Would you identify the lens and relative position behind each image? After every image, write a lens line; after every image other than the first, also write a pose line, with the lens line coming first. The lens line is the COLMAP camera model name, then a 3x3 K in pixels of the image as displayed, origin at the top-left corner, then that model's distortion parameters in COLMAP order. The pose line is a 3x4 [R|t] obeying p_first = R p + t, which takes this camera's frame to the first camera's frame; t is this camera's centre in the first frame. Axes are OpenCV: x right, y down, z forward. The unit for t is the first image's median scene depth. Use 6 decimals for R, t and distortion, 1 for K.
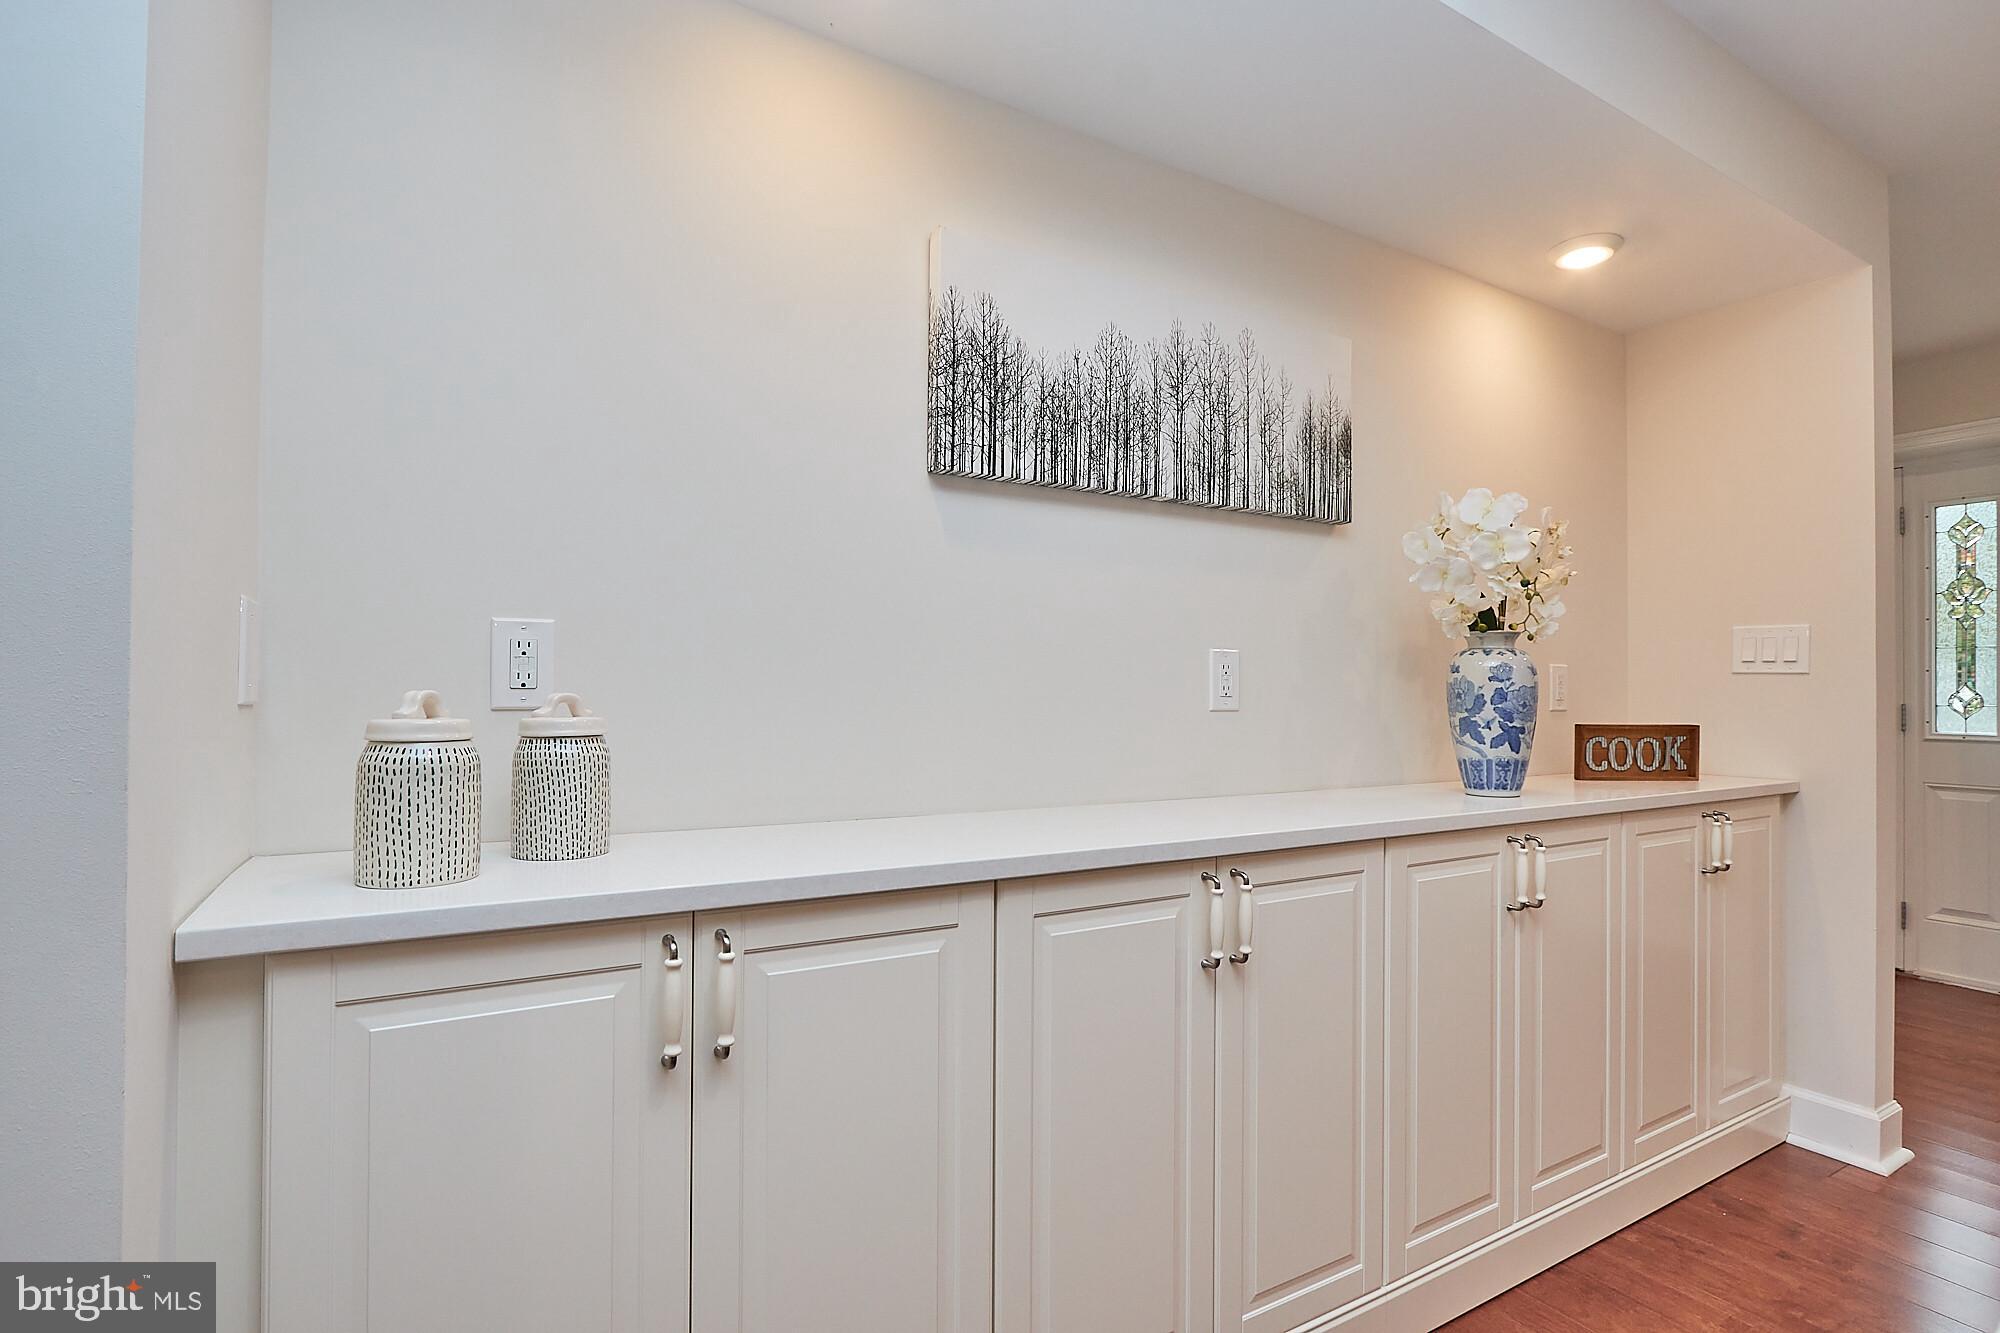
lens RADIAL K [[953.8, 0, 994.4], [0, 953.8, 677.3], [0, 0, 1]] dist [-0.013954, 0.000482]
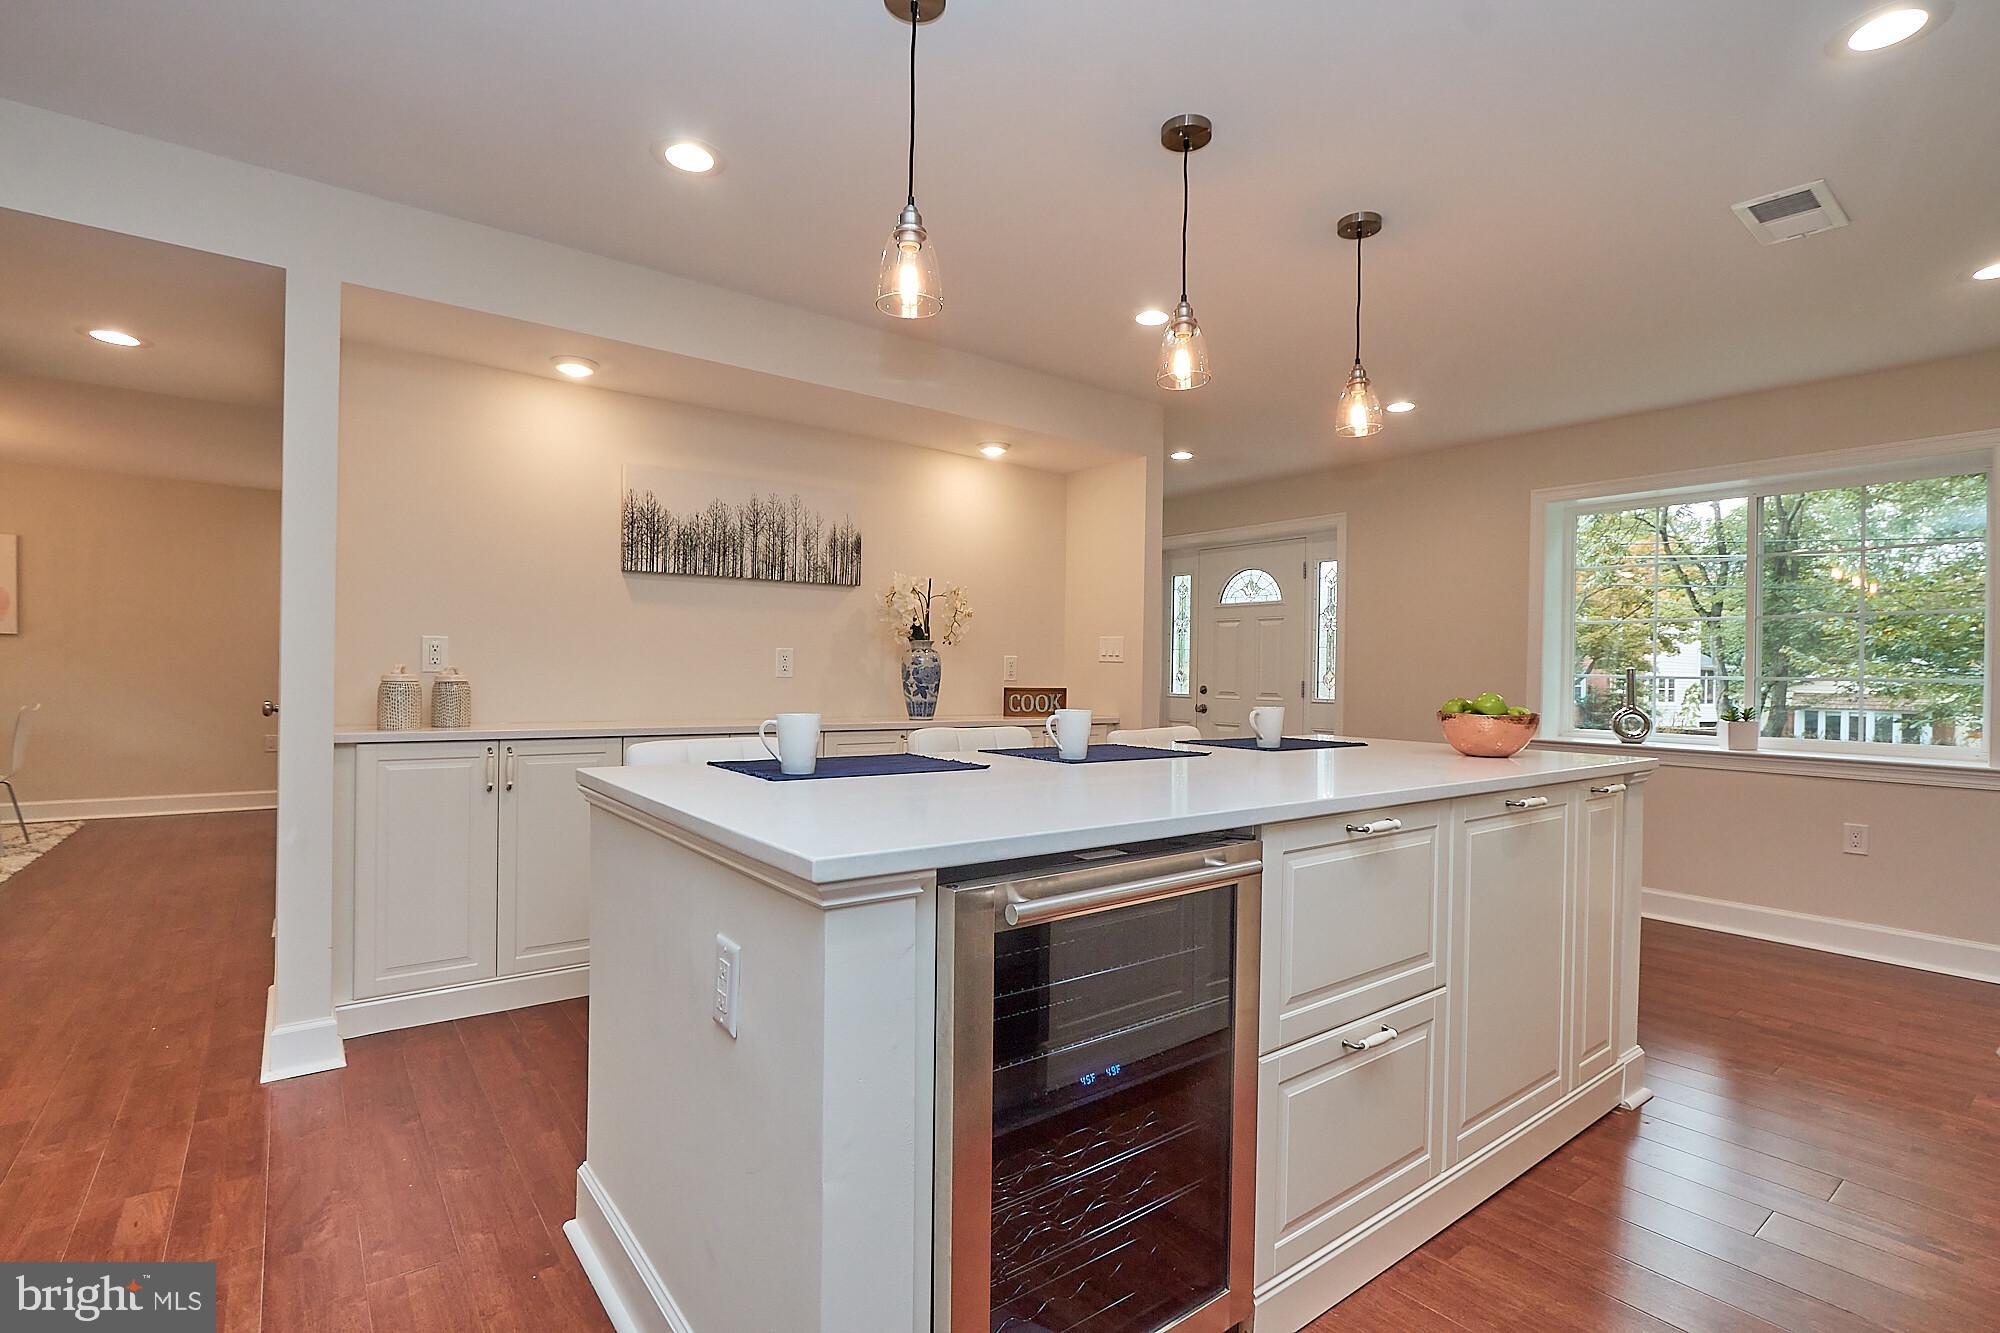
lens RADIAL K [[931.1, 0, 995.4], [0, 931.1, 667.8], [0, 0, 1]] dist [-0.017888, 0.003126]
pose [[0.993224, 0.006180, 0.116052, 0.470780], [-0.006966, 0.999955, 0.006369, -0.002602], [-0.116007, -0.007134, 0.993223, -1.090215]]
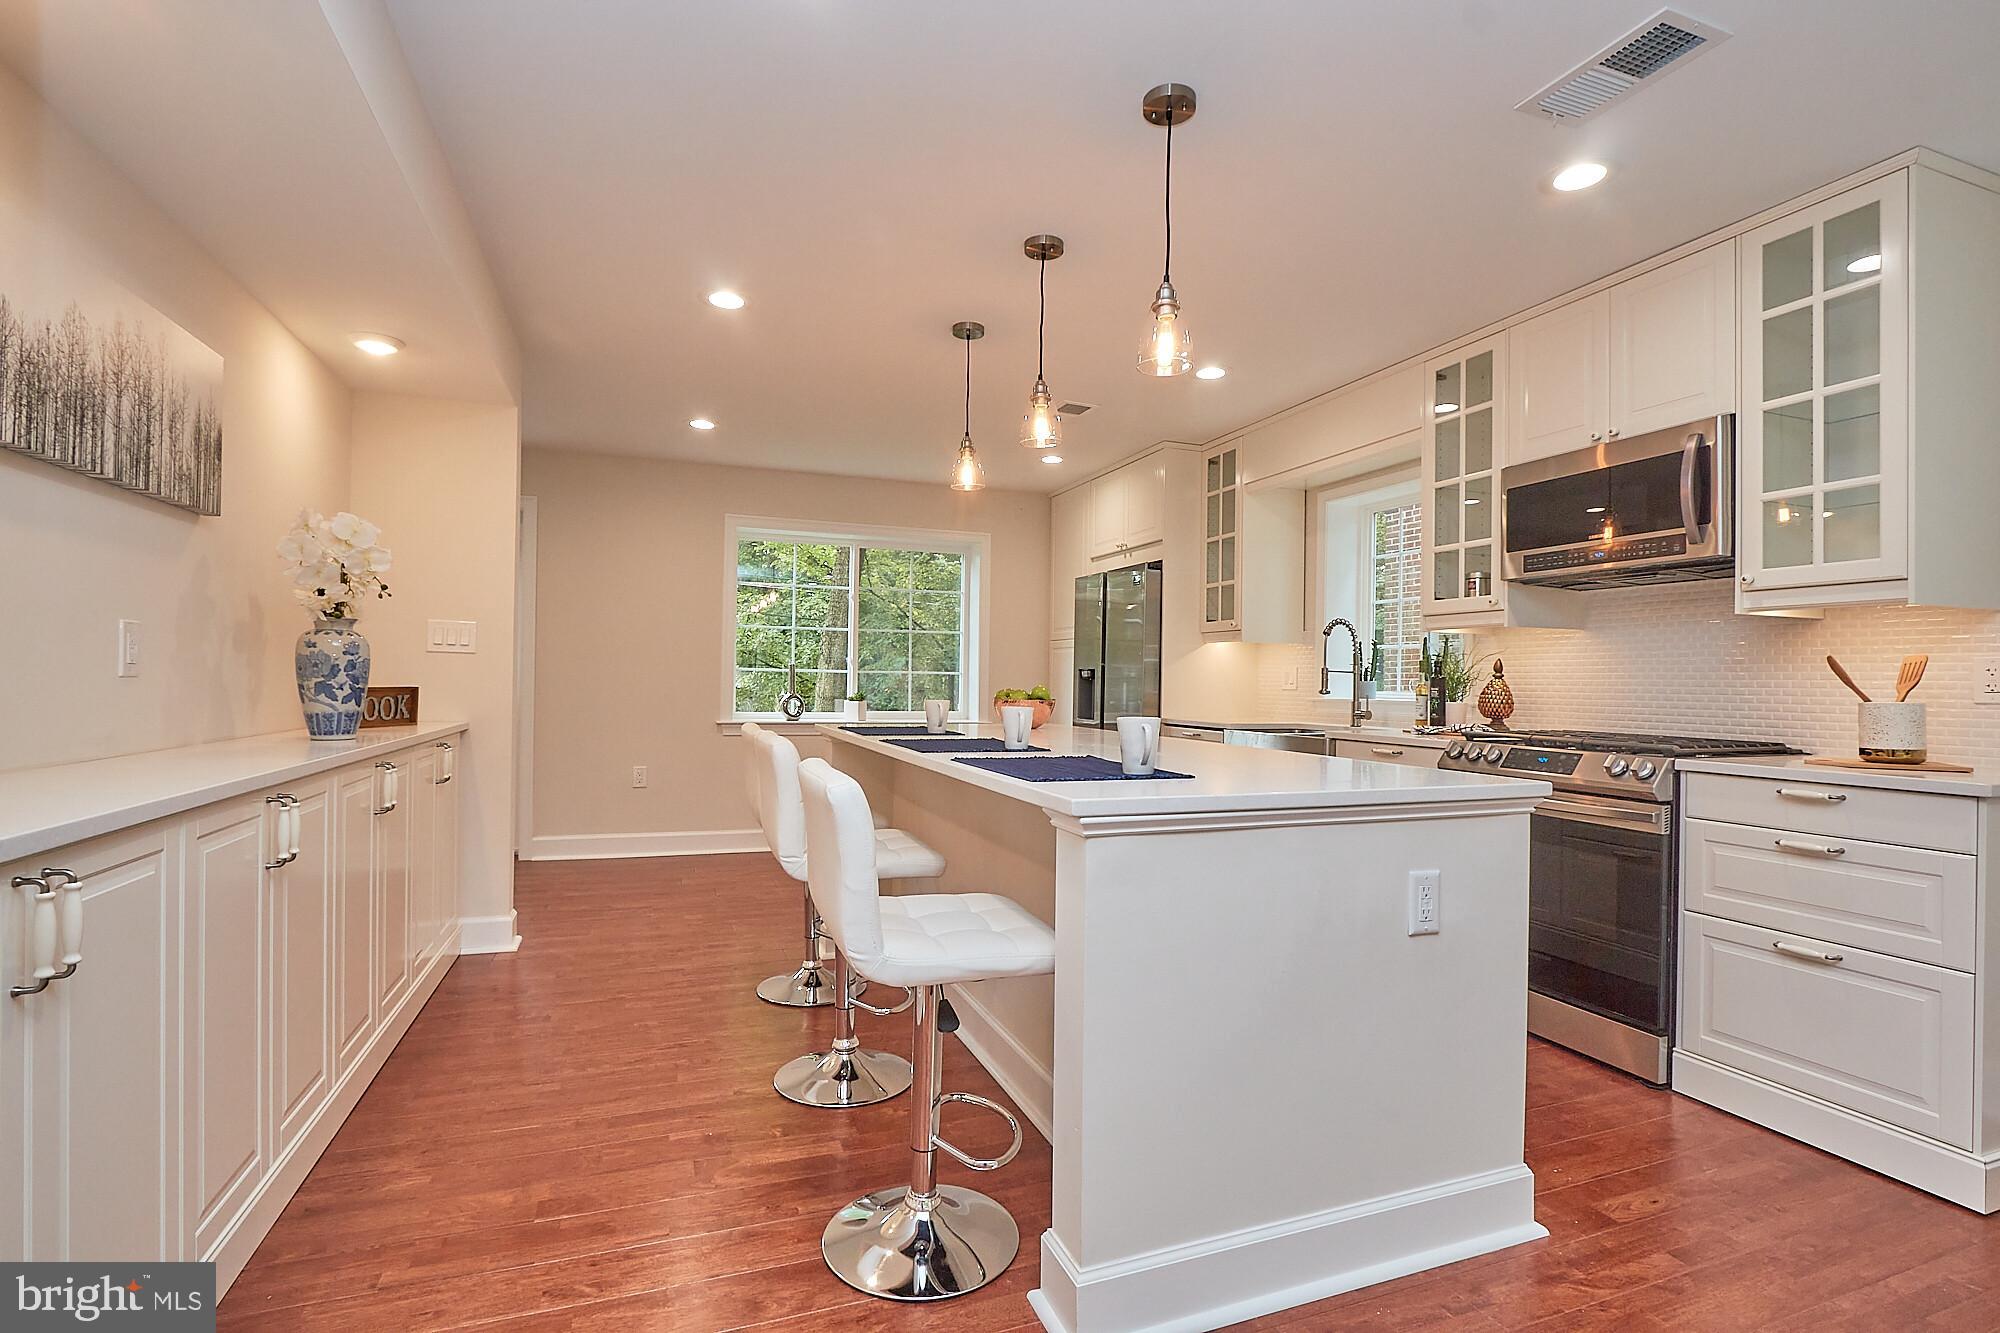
lens RADIAL K [[931.1, 0, 1016.1], [0, 931.1, 669.2], [0, 0, 1]] dist [-0.017888, 0.003126]
pose [[0.155926, 0.003204, 0.987764, -0.641043], [-0.021685, 0.999765, 0.000180, 0.004012], [-0.987531, -0.021448, 0.155959, -0.159009]]
